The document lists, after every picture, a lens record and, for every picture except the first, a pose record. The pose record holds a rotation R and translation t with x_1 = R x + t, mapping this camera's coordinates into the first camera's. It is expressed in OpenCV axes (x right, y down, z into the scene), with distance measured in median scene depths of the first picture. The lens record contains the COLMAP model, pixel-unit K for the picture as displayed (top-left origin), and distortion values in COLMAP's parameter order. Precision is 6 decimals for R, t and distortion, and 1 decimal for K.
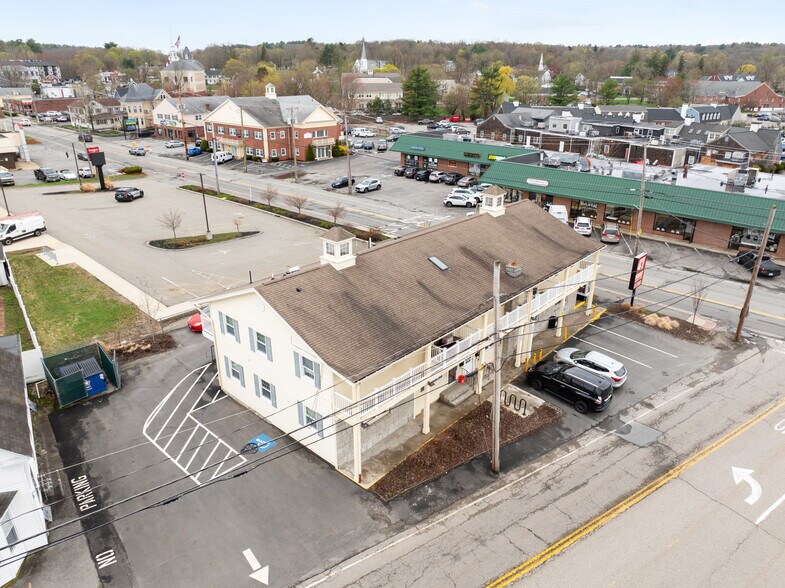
lens RADIAL K [[552.6, 0, 398.2], [0, 552.6, 287.9], [0, 0, 1]] dist [-0.043143, 0.006604]
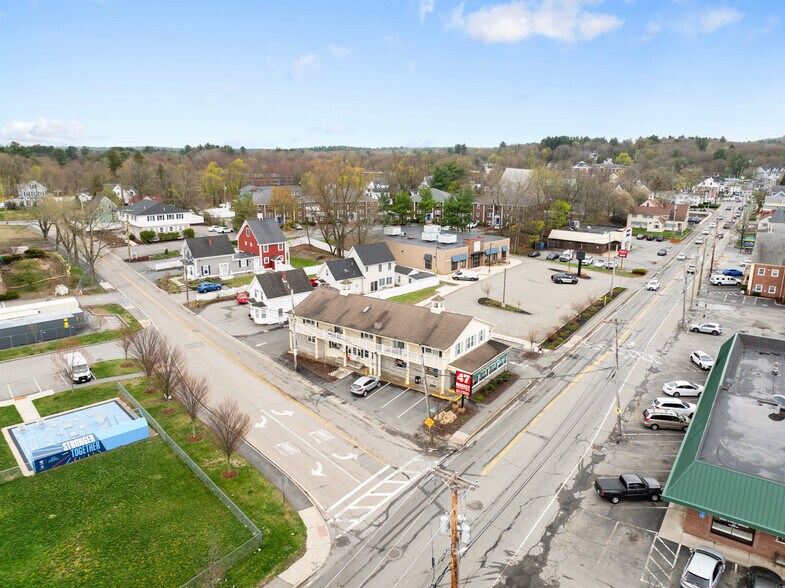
lens RADIAL K [[552.6, 0, 396.0], [0, 552.6, 291.9], [0, 0, 1]] dist [-0.043143, 0.006604]
pose [[0.113545, 0.235741, -0.965160, 1.028912], [-0.374907, 0.909792, 0.178111, -0.255324], [0.920083, 0.341622, 0.191683, 0.296918]]
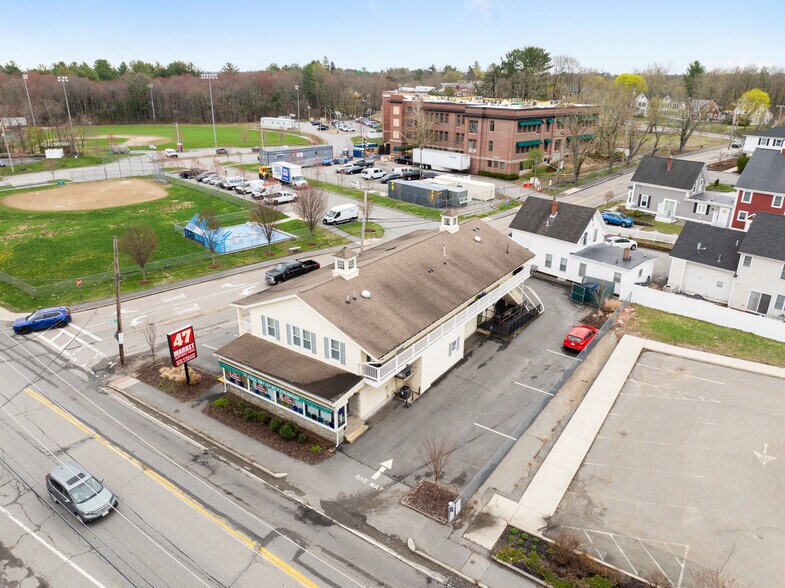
lens RADIAL K [[552.6, 0, 393.9], [0, 552.6, 291.0], [0, 0, 1]] dist [-0.043143, 0.006604]
pose [[-0.992286, 0.028575, -0.120632, 0.116088], [-0.061909, 0.728830, 0.681890, -0.447818], [0.107405, 0.684098, -0.721439, 0.984512]]
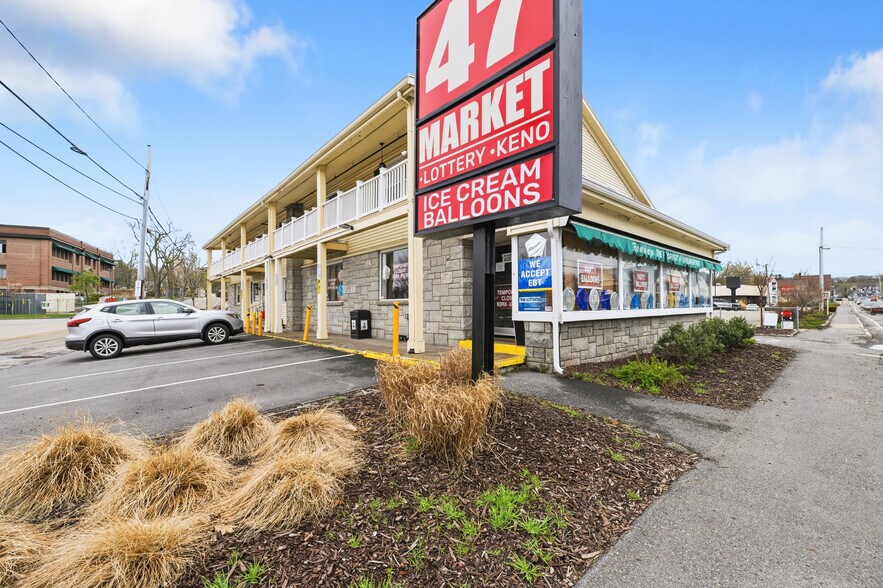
lens RADIAL K [[360.7, 0, 441.6], [0, 360.7, 299.1], [0, 0, 1]] dist [-0.007947, -0.000417]
pose [[-0.121550, -0.030786, -0.992108, 0.312524], [-0.364697, 0.930992, 0.015792, 0.009634], [0.923159, 0.363738, -0.124390, 0.611513]]
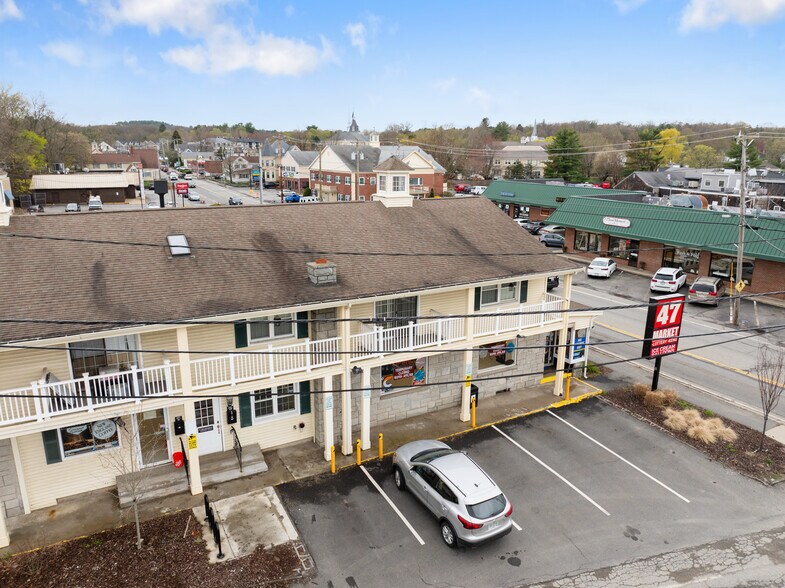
lens RADIAL K [[552.6, 0, 396.6], [0, 552.6, 288.0], [0, 0, 1]] dist [-0.043143, 0.006604]
pose [[0.945347, 0.077125, -0.316814, 0.213922], [-0.122072, 0.984676, -0.124545, 0.019130], [0.302353, 0.156412, 0.940275, 0.245911]]
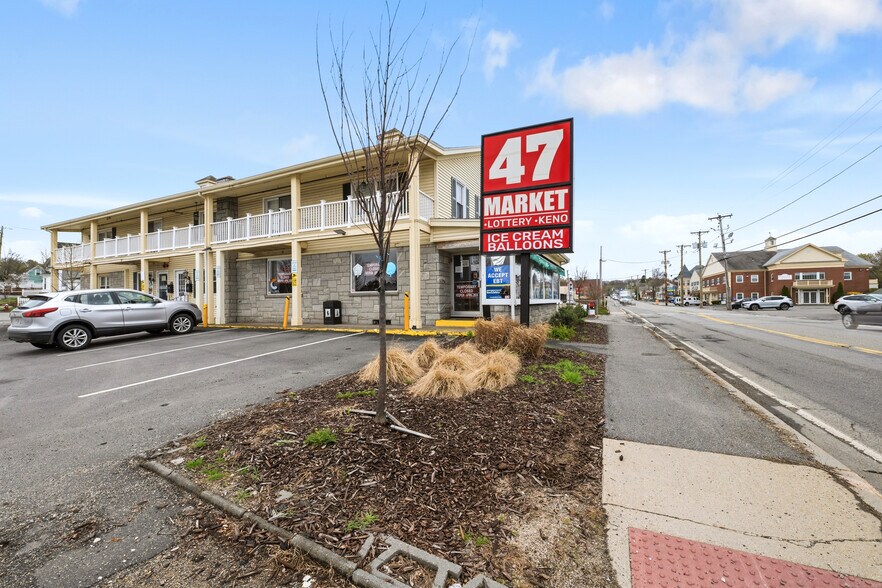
lens RADIAL K [[360.3, 0, 440.2], [0, 360.3, 299.0], [0, 0, 1]] dist [-0.007947, -0.000417]
pose [[0.284362, -0.022339, -0.958457, 0.355175], [-0.346436, 0.929781, -0.124453, 0.032723], [0.893935, 0.367434, 0.256655, 0.562562]]
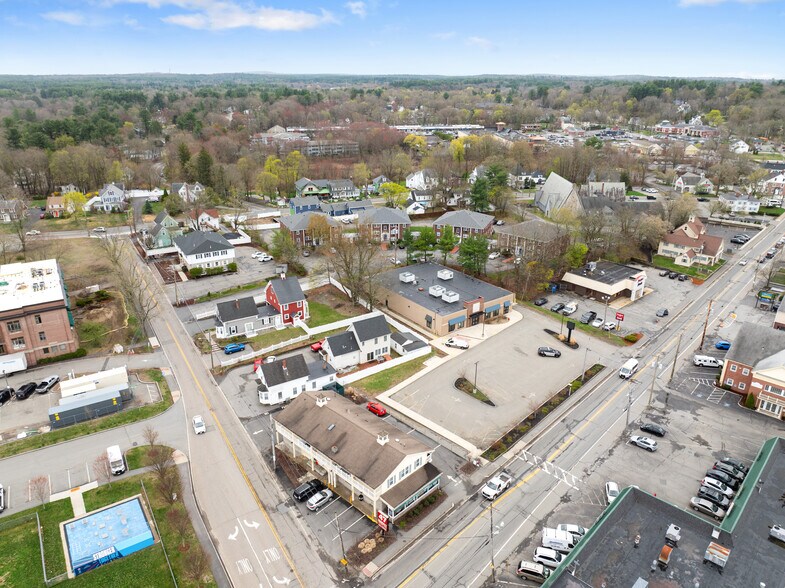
lens RADIAL K [[552.6, 0, 395.9], [0, 552.6, 289.5], [0, 0, 1]] dist [-0.043143, 0.006604]
pose [[-0.037254, 0.356058, -0.933721, 1.111982], [-0.379453, 0.859348, 0.342836, -0.793246], [0.924461, 0.367075, 0.103093, 0.343606]]
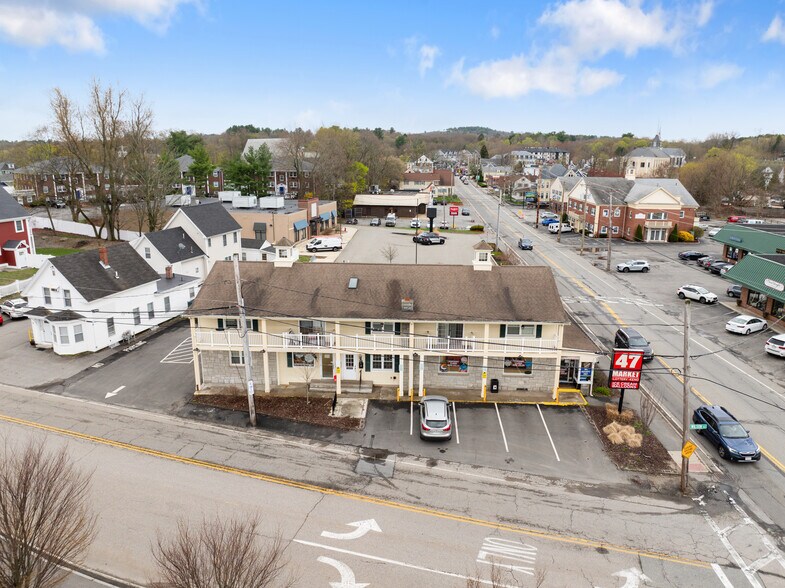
lens RADIAL K [[552.6, 0, 396.2], [0, 552.6, 291.7], [0, 0, 1]] dist [-0.043143, 0.006604]
pose [[0.634788, 0.186502, -0.749841, 0.485991], [-0.291876, 0.956412, -0.009210, -0.019780], [0.715439, 0.224707, 0.661554, 0.115235]]
